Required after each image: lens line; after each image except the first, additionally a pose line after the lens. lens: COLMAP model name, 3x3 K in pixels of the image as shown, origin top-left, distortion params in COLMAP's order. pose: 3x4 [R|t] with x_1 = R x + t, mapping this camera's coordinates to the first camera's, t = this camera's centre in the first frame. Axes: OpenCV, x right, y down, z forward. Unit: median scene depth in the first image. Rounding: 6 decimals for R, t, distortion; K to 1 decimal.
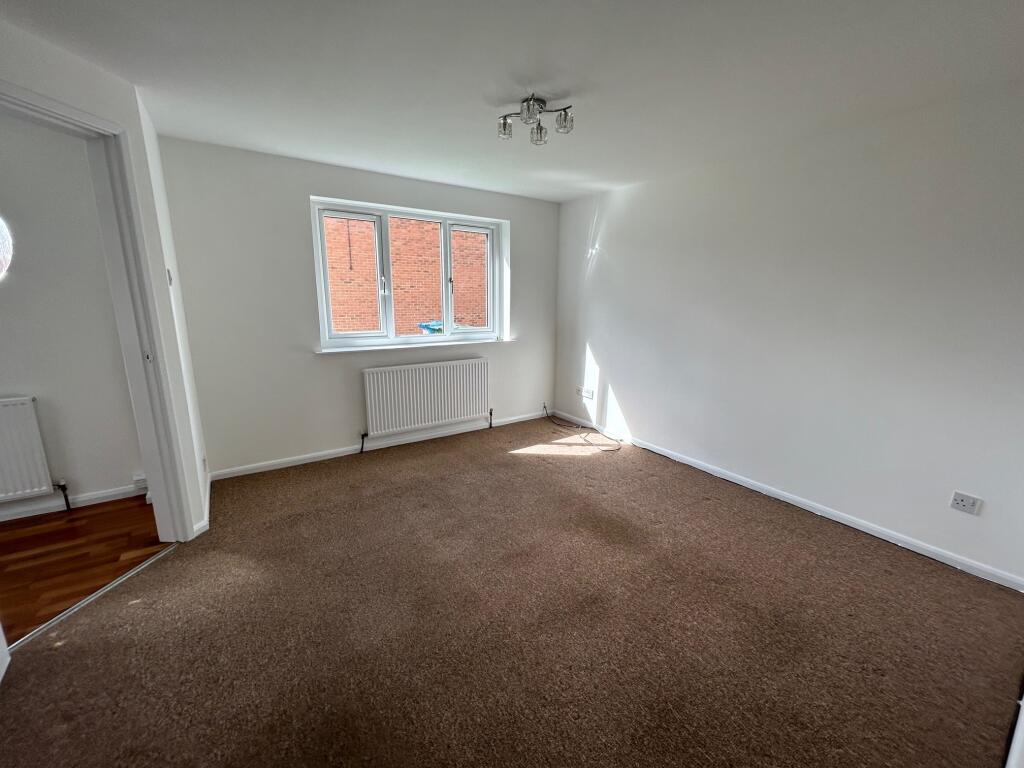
lens RADIAL K [[410.8, 0, 511.0], [0, 410.8, 383.3], [0, 0, 1]] dist [0.004279, 0.000410]
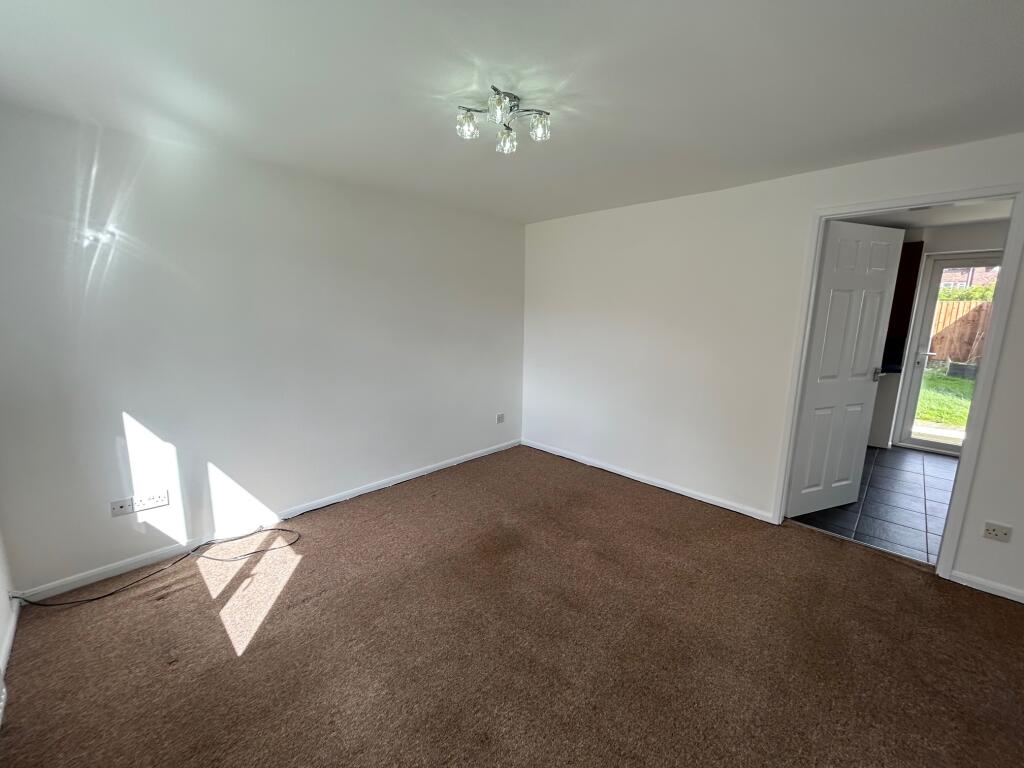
lens RADIAL K [[410.8, 0, 510.7], [0, 410.8, 382.6], [0, 0, 1]] dist [0.004279, 0.000410]
pose [[-0.202479, -0.184275, 0.961793, -0.431203], [0.188580, 0.956417, 0.222945, -0.167078], [-0.960958, 0.226517, -0.158904, 0.639542]]
